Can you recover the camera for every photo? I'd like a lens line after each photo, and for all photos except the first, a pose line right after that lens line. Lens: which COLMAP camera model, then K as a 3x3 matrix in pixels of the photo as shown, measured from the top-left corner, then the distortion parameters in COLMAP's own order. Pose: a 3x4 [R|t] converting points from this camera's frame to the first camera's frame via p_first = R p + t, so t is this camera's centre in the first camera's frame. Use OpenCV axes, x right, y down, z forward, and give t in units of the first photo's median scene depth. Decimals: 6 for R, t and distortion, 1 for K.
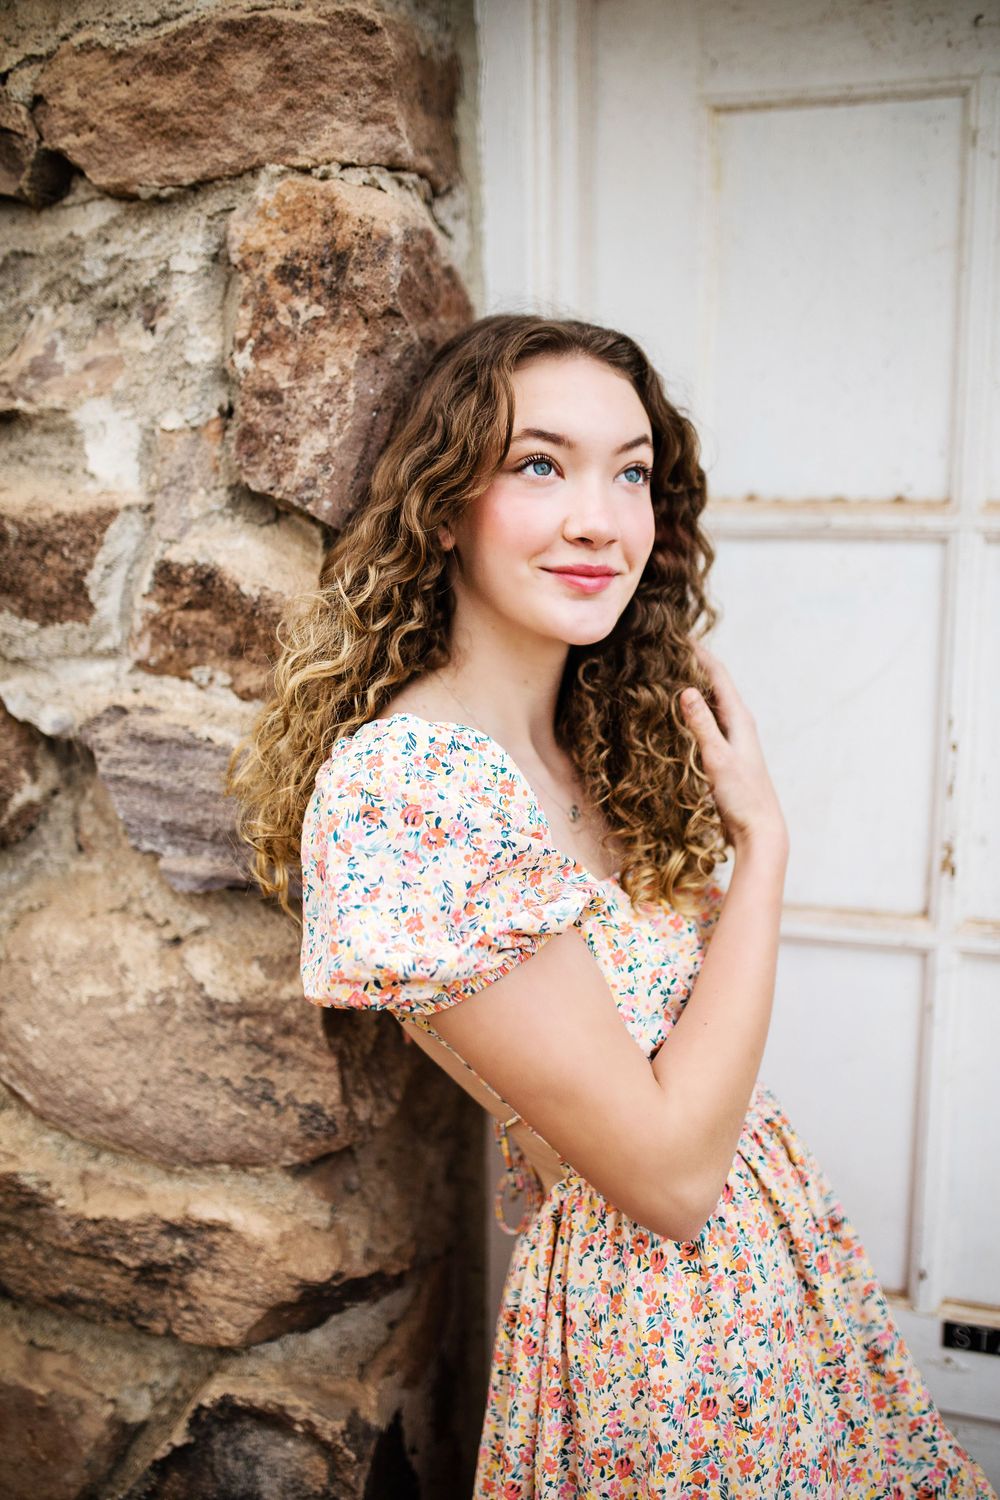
lens RADIAL K [[1442.3, 0, 494.7], [0, 1442.3, 749.0], [0, 0, 1]] dist [-0.036246, 0.000000]
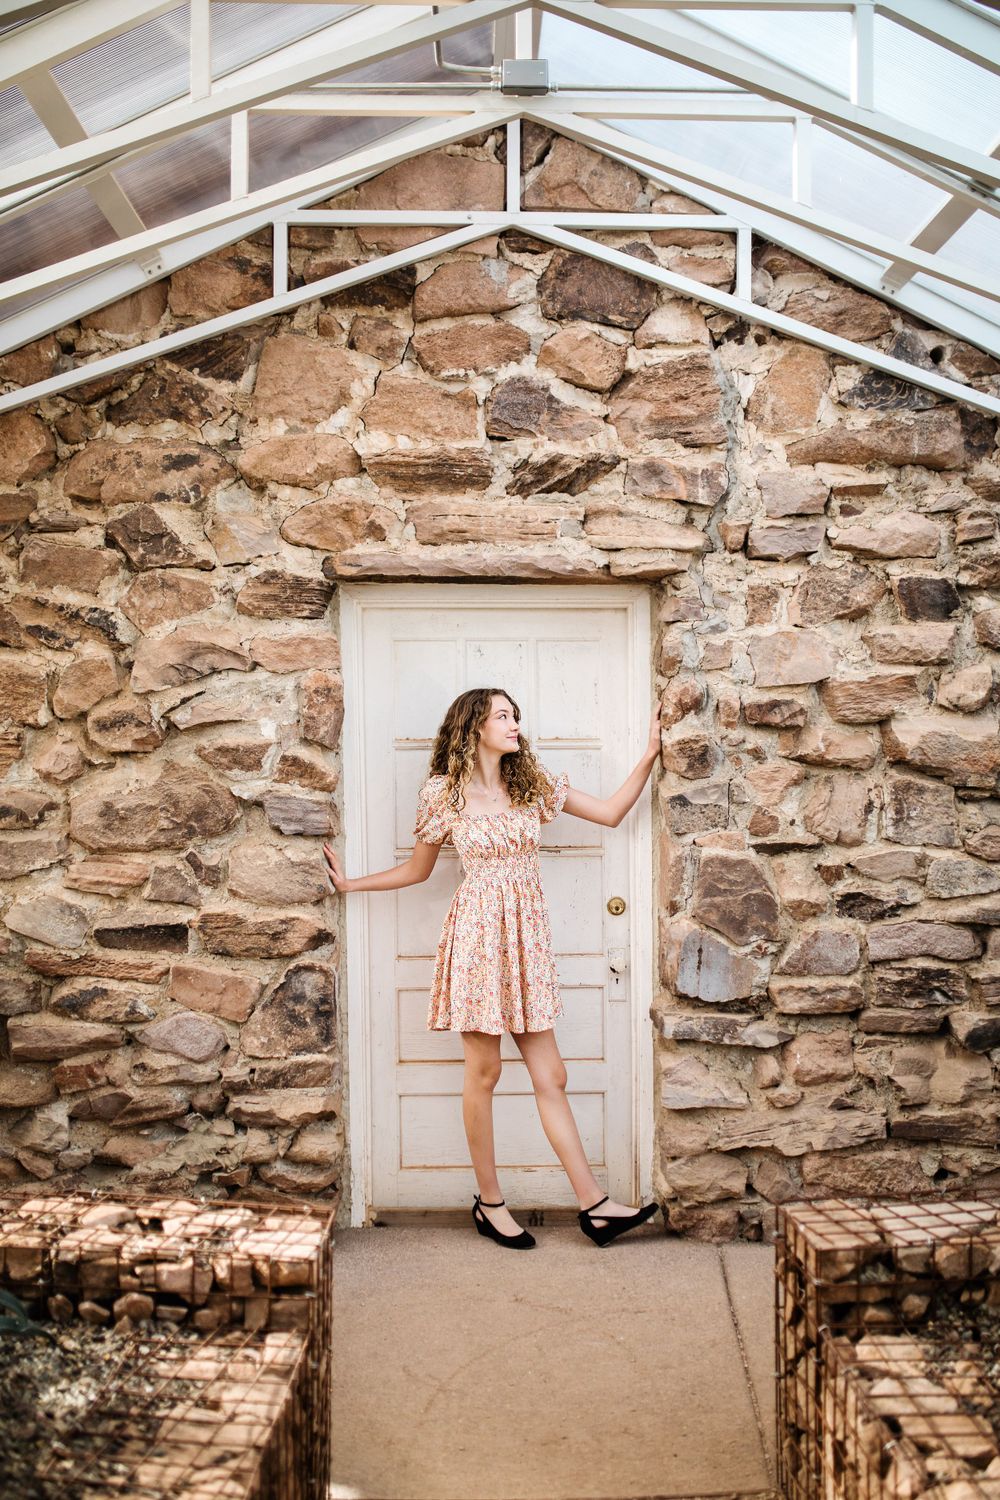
lens RADIAL K [[1442.3, 0, 523.2], [0, 1442.3, 758.5], [0, 0, 1]] dist [-0.036246, 0.000000]
pose [[0.938164, -0.012389, 0.345971, -1.013870], [0.064244, 0.988232, -0.138820, 0.504195], [-0.340179, 0.152462, 0.927919, -3.121713]]
